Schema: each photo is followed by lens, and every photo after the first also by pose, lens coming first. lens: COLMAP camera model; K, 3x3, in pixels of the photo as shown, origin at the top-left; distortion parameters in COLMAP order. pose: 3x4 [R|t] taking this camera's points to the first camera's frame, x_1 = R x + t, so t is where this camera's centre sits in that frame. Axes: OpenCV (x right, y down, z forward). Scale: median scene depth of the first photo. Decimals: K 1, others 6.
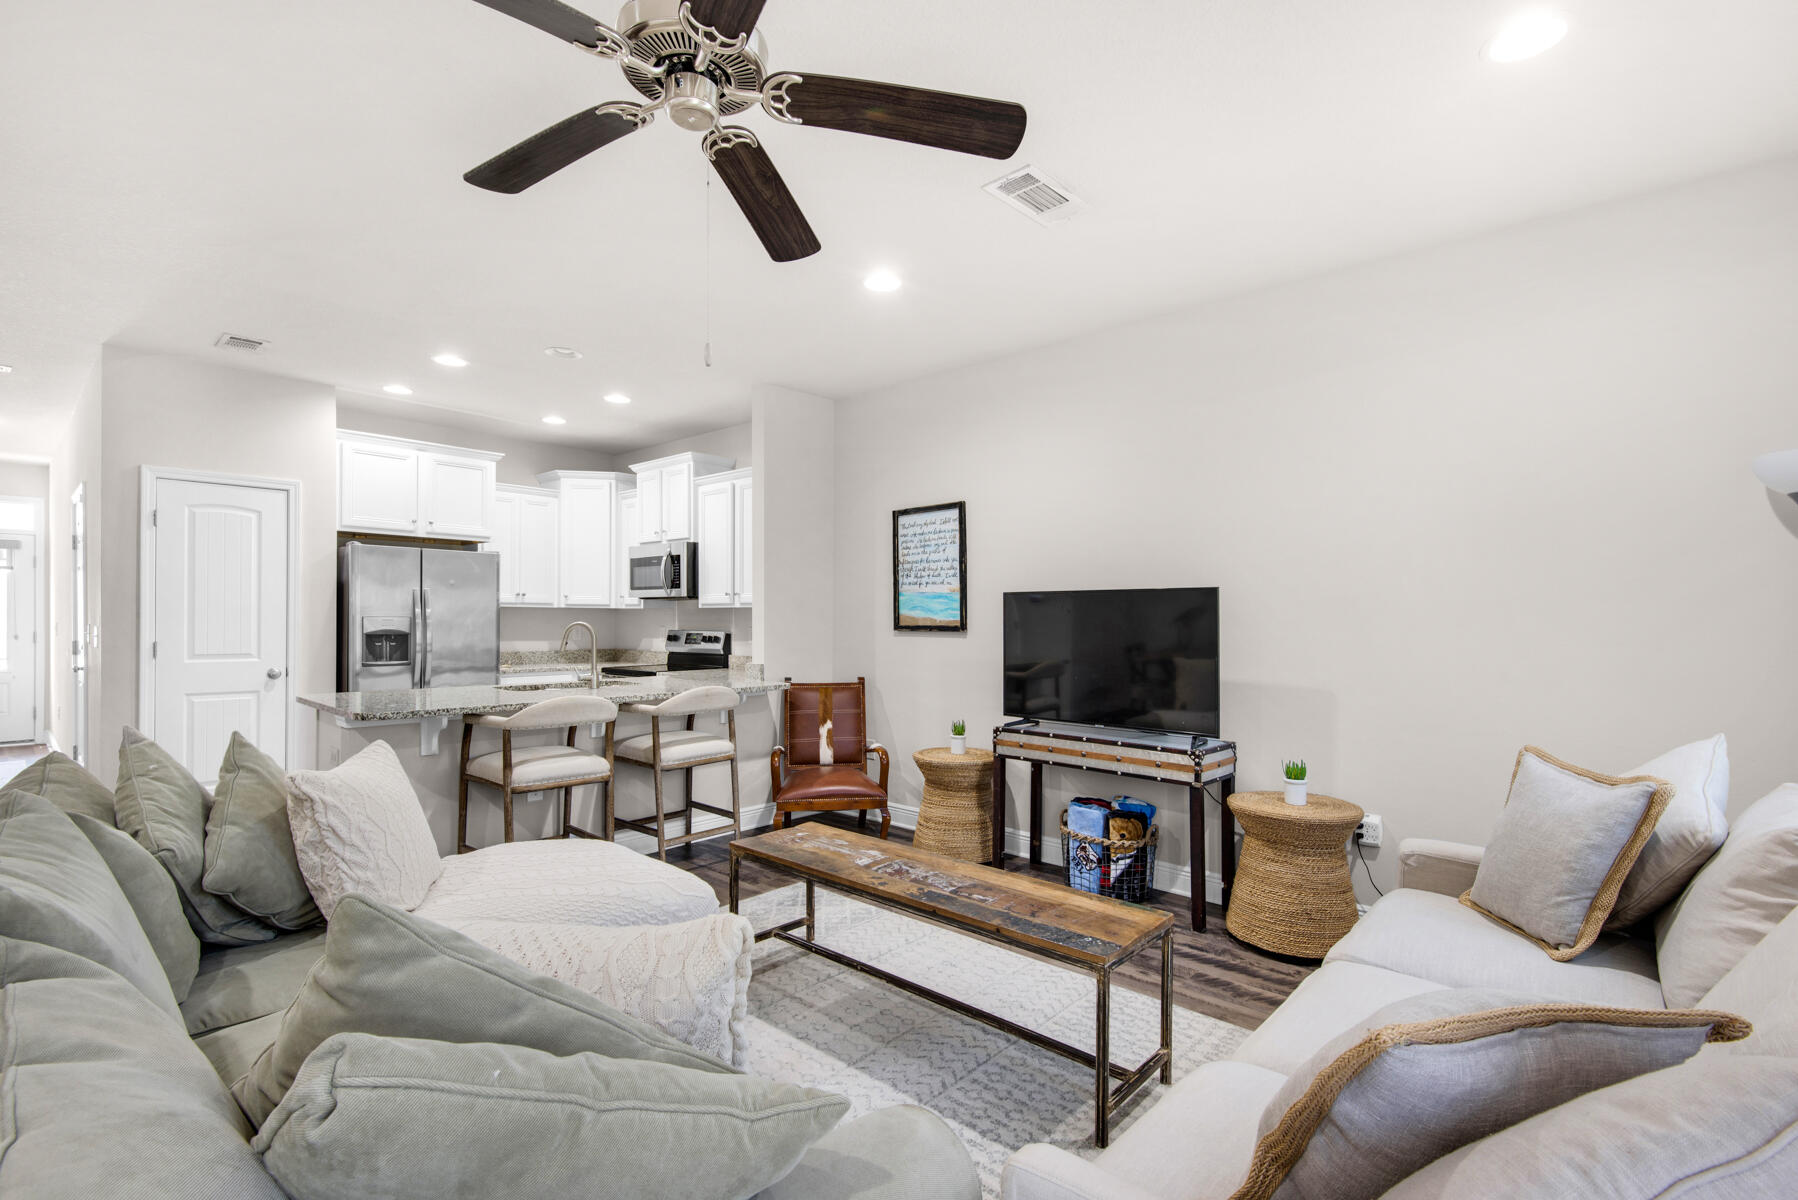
lens RADIAL K [[819.7, 0, 906.2], [0, 819.7, 615.9], [0, 0, 1]] dist [0.006979, -0.002153]
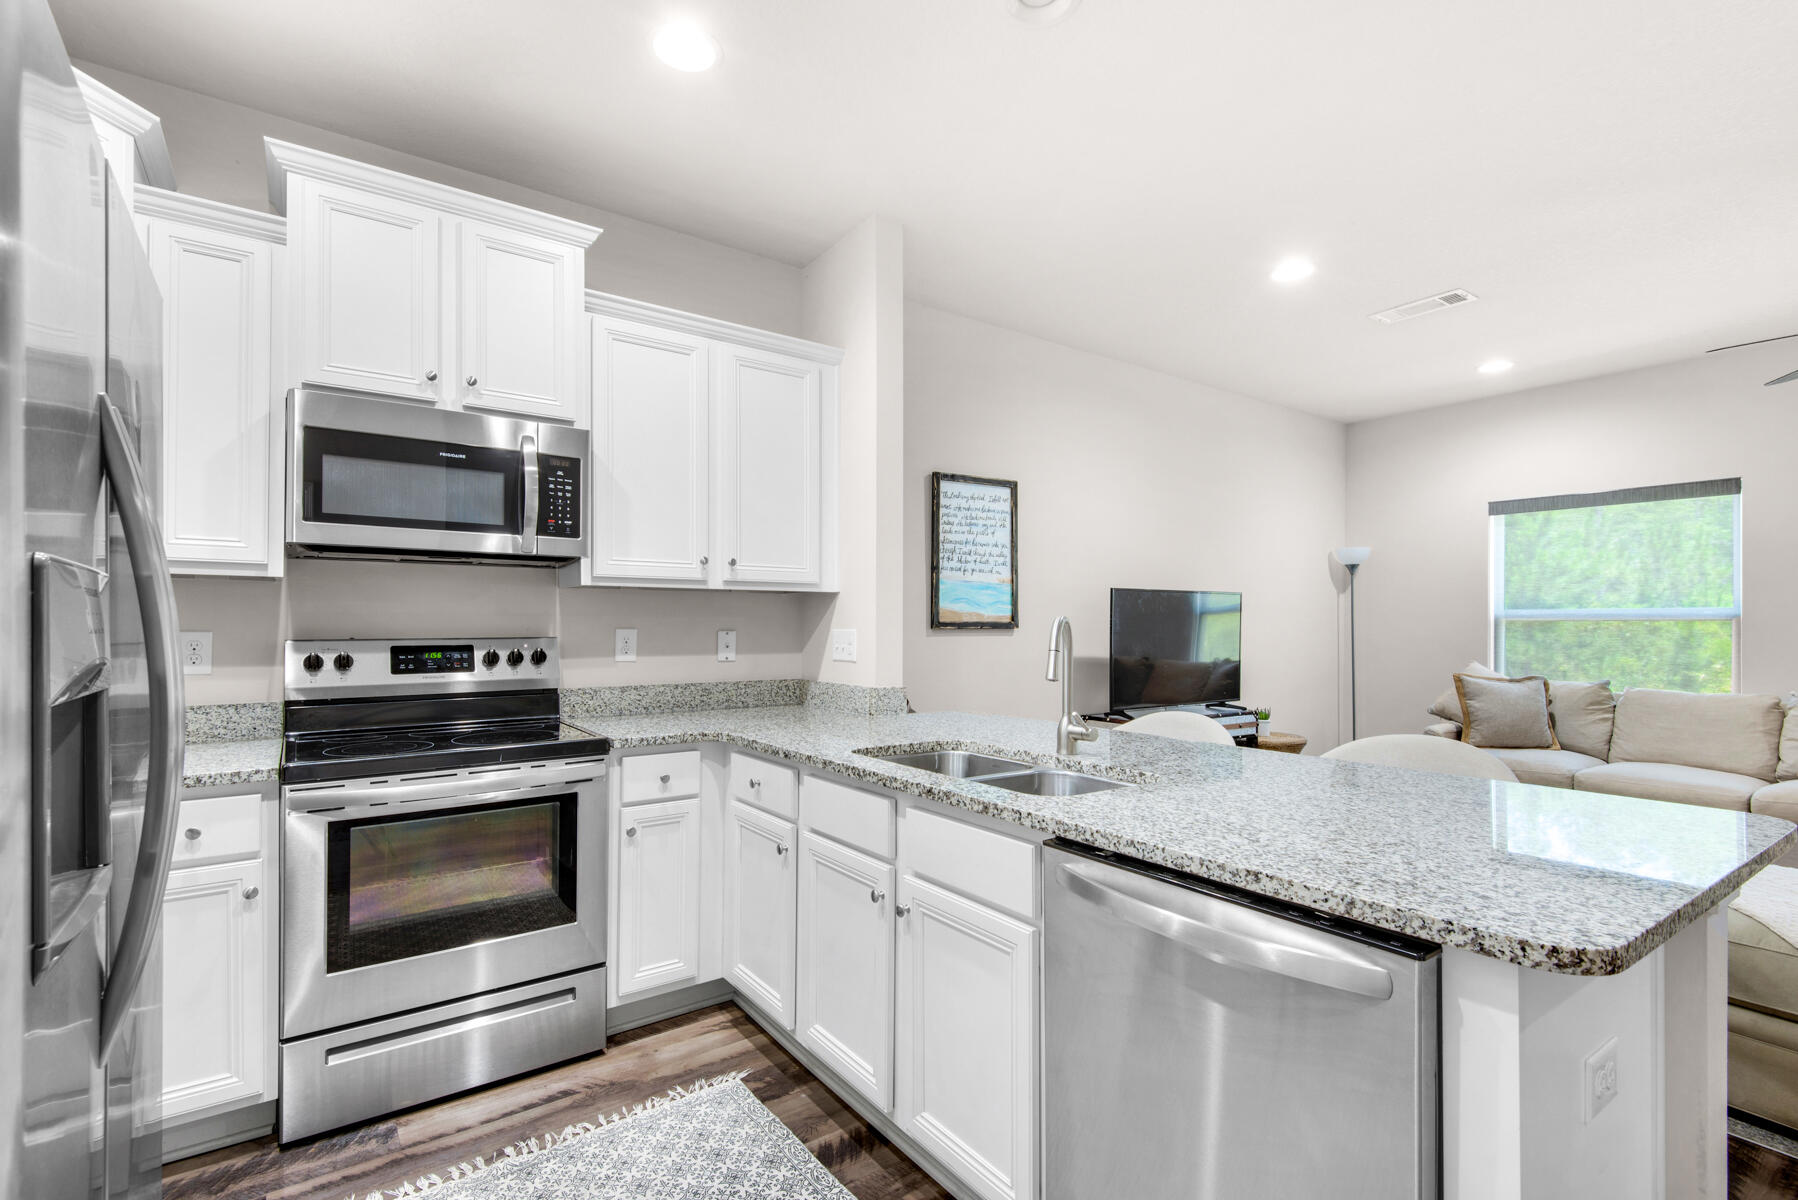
lens RADIAL K [[819.7, 0, 885.4], [0, 819.7, 612.7], [0, 0, 1]] dist [0.006979, -0.002153]
pose [[0.225497, 0.007618, 0.974214, -0.752140], [-0.007293, 0.999955, -0.006132, 0.007503], [-0.974217, -0.005722, 0.225542, 0.859633]]
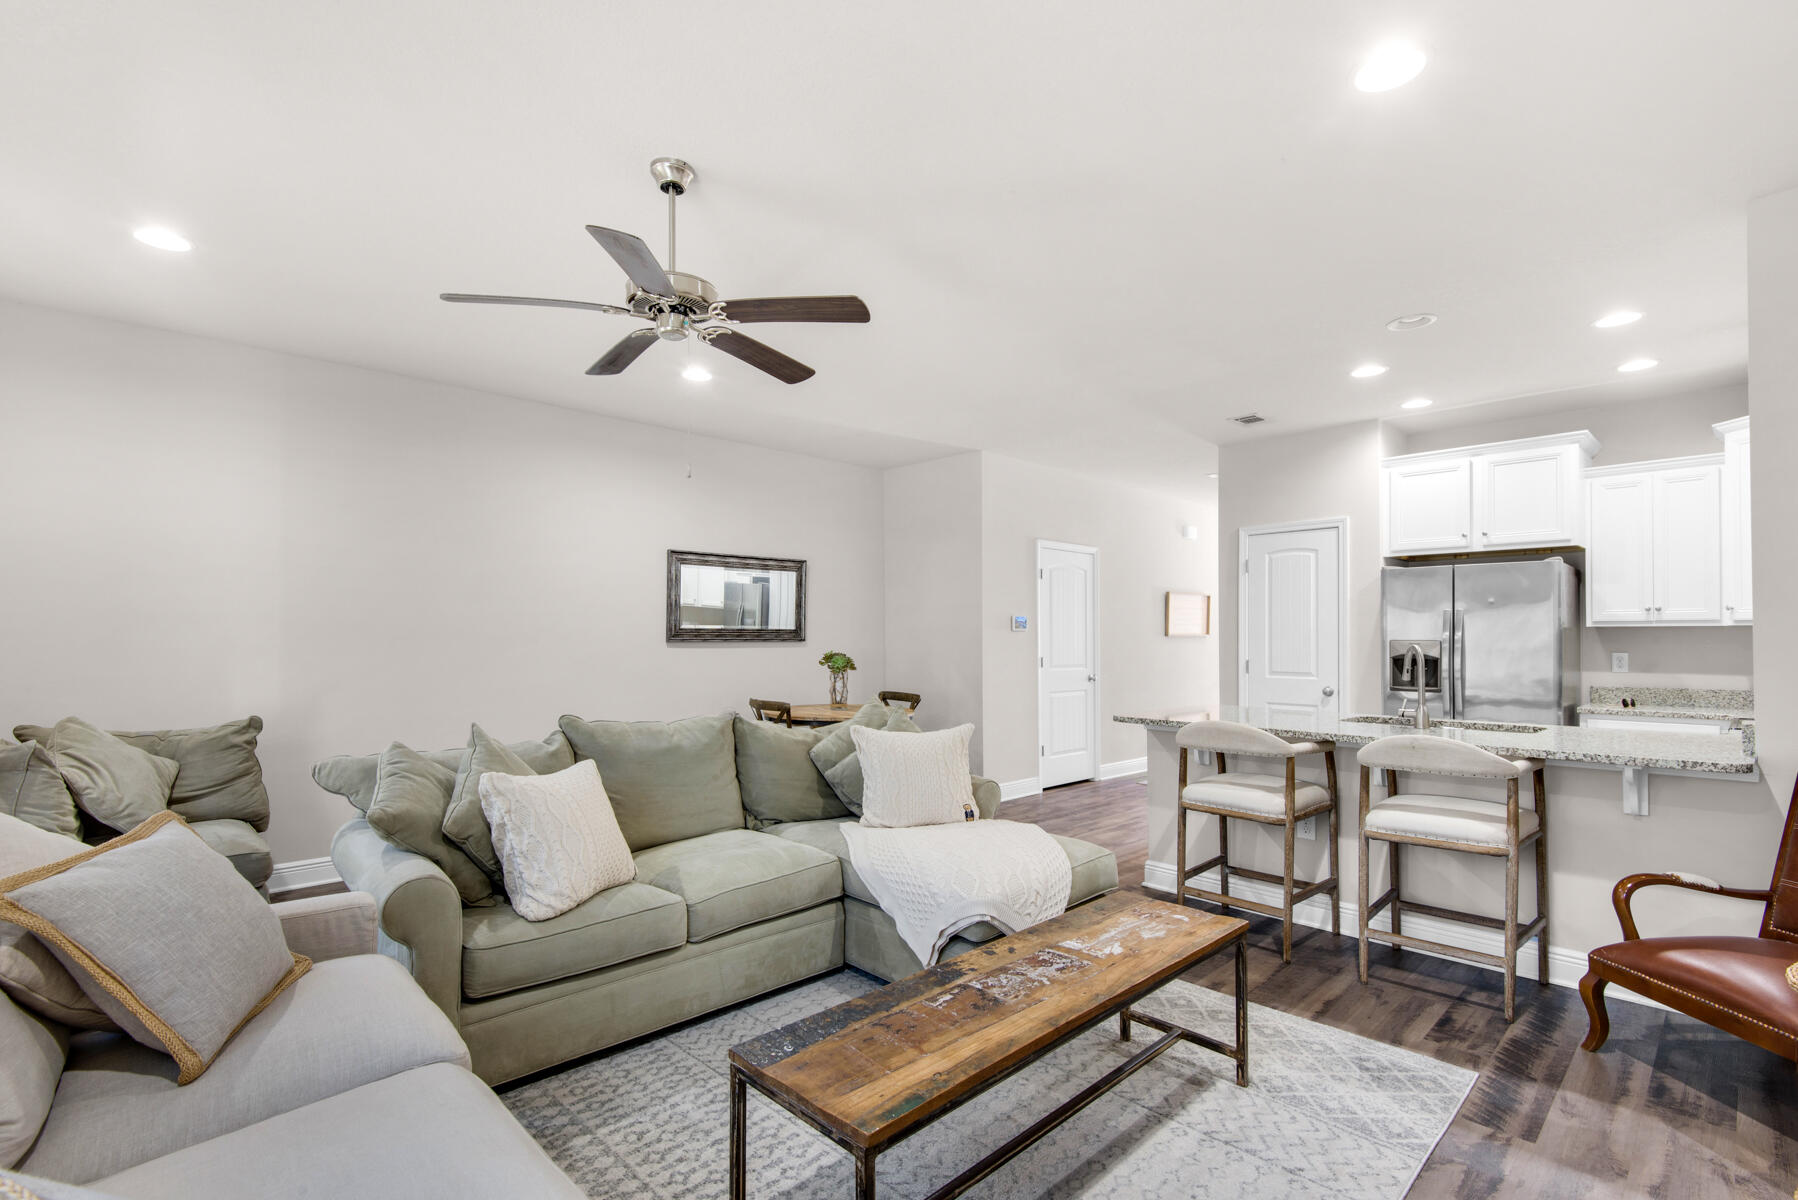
lens RADIAL K [[819.7, 0, 873.2], [0, 819.7, 636.5], [0, 0, 1]] dist [0.006979, -0.002153]
pose [[-0.103743, -0.008844, -0.994565, 0.407483], [0.001667, 0.999958, -0.009066, 0.004401], [0.994603, -0.002599, -0.103724, 0.477431]]
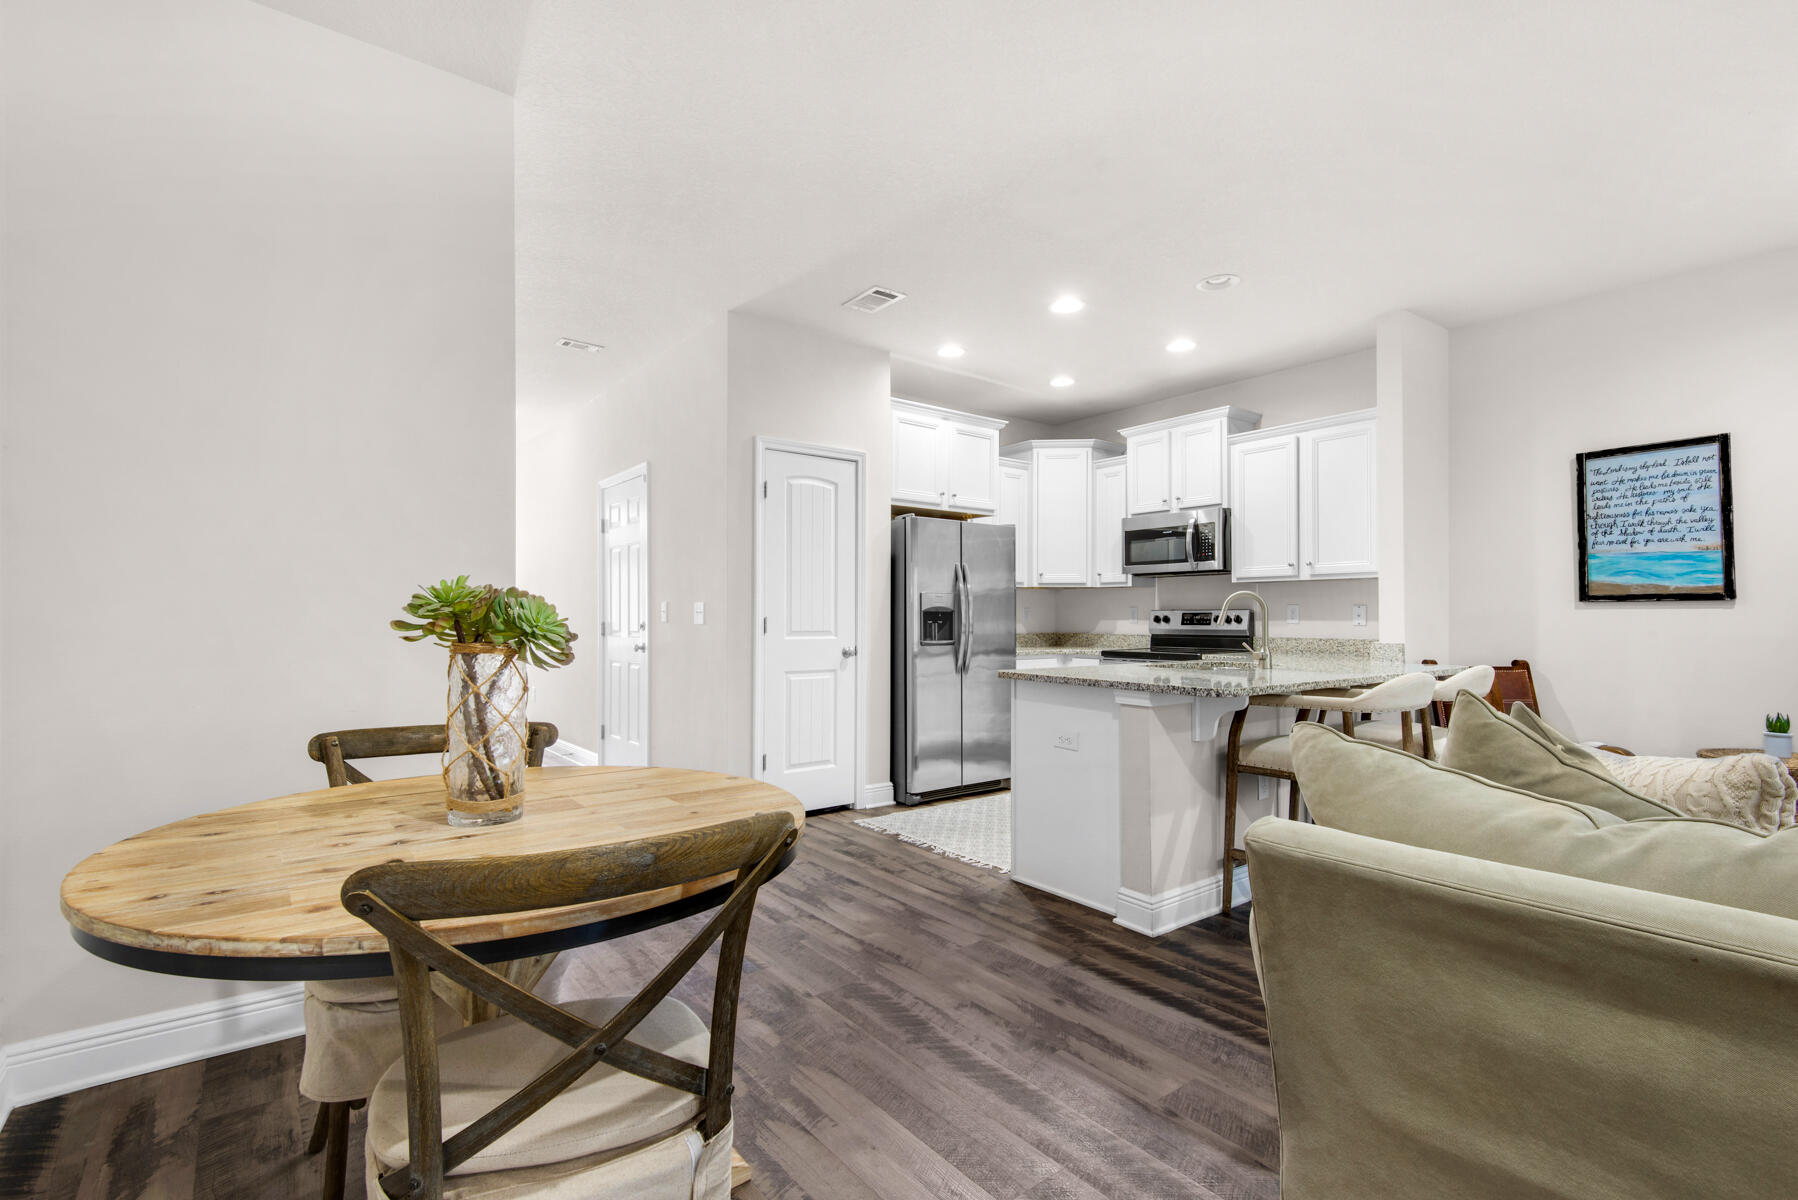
lens RADIAL K [[819.7, 0, 889.8], [0, 819.7, 602.5], [0, 0, 1]] dist [0.006979, -0.002153]
pose [[0.979782, -0.008931, -0.199868, -0.509815], [0.006295, 0.999885, -0.013822, 0.024832], [0.199969, 0.012285, 0.979725, 0.070710]]
